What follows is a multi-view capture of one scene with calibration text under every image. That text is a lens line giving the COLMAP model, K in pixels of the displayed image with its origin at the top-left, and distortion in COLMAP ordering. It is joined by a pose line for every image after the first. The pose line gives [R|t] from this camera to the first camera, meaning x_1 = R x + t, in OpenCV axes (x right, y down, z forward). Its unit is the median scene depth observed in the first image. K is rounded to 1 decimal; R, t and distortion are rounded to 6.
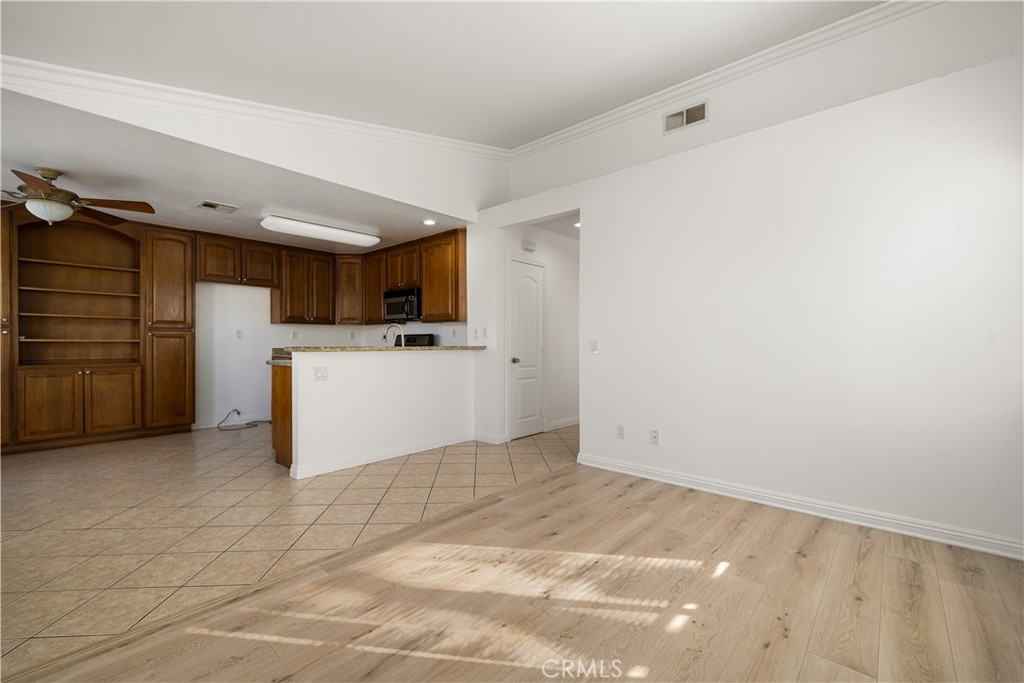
lens RADIAL K [[430.7, 0, 505.0], [0, 430.7, 347.5], [0, 0, 1]] dist [-0.000077, -0.000273]
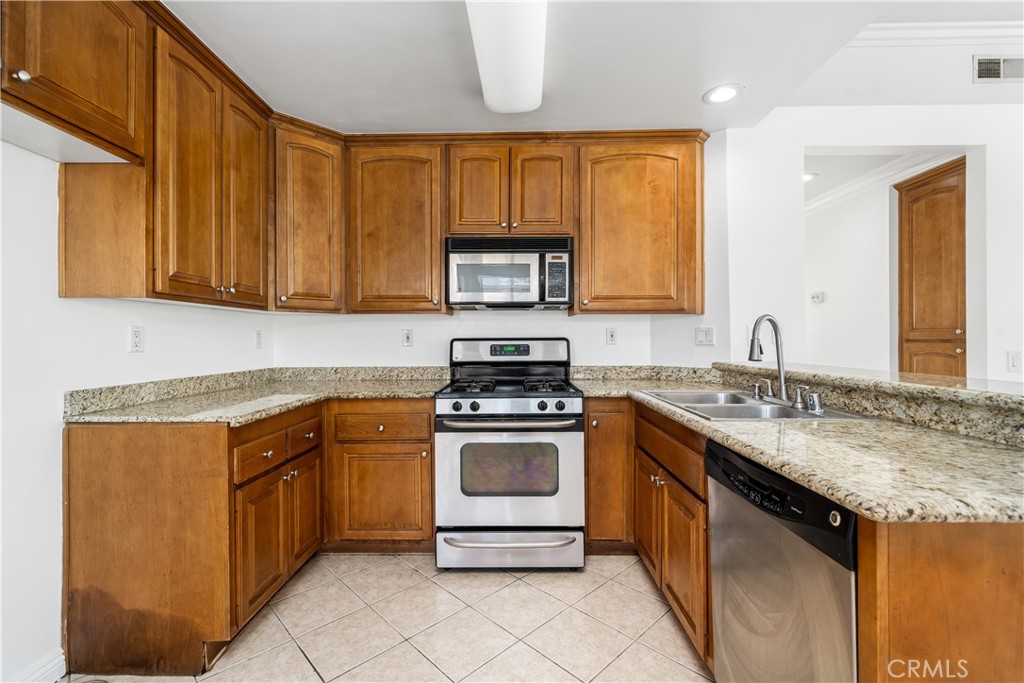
lens RADIAL K [[444.5, 0, 507.6], [0, 444.5, 338.6], [0, 0, 1]] dist [-0.001213, -0.000281]
pose [[0.754744, -0.003041, 0.656013, -0.651303], [0.011824, 0.999890, -0.008968, -0.031564], [-0.655913, 0.014526, 0.754697, 0.791168]]
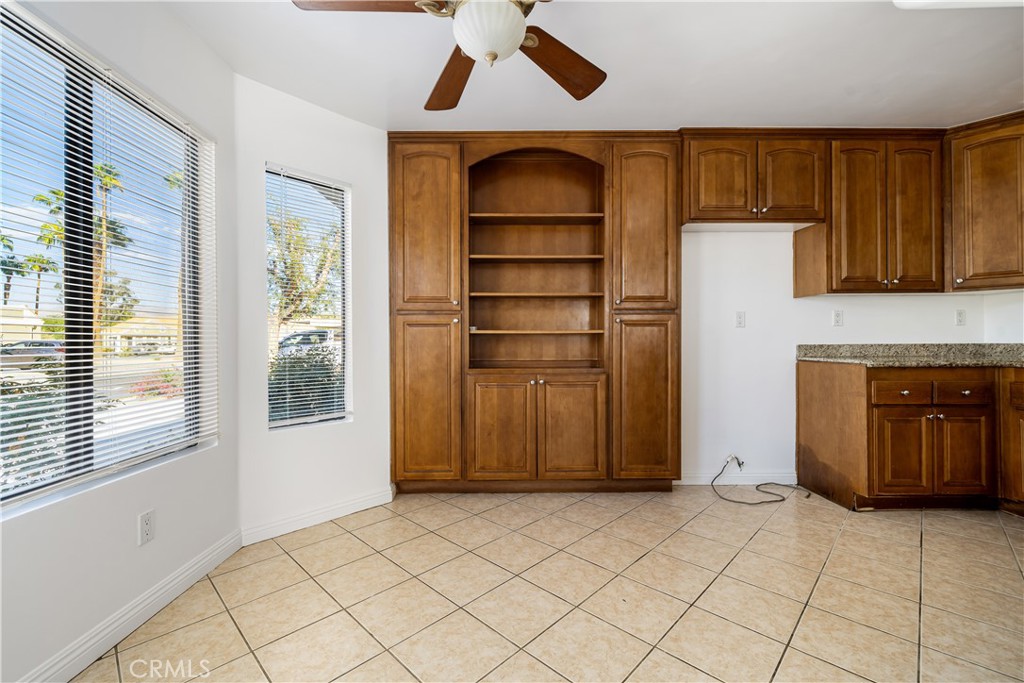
lens RADIAL K [[430.7, 0, 507.0], [0, 430.7, 341.3], [0, 0, 1]] dist [-0.000077, -0.000273]
pose [[0.674718, -0.007285, -0.738040, -0.497989], [-0.002310, 0.999926, -0.011982, 0.005130], [0.738072, 0.009790, 0.674650, 0.497873]]
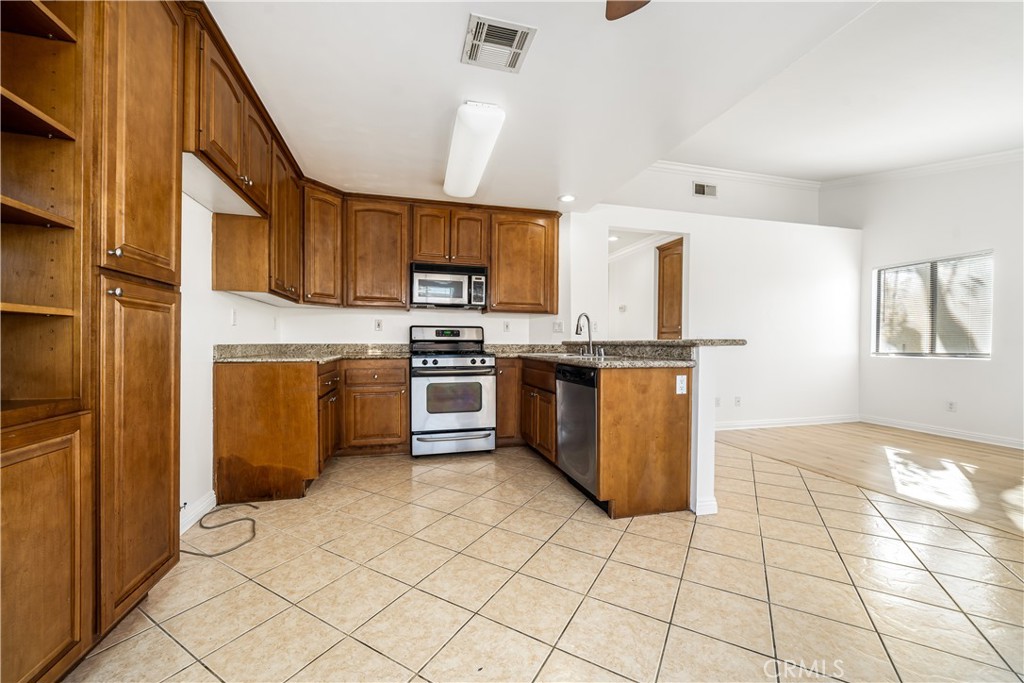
lens RADIAL K [[396.4, 0, 506.3], [0, 396.4, 348.7], [0, 0, 1]] dist [-0.001114, -0.000326]
pose [[0.548601, -0.009749, 0.836028, -0.907640], [0.005117, 0.999952, 0.008302, 0.004707], [-0.836069, -0.000276, 0.548624, 0.658622]]
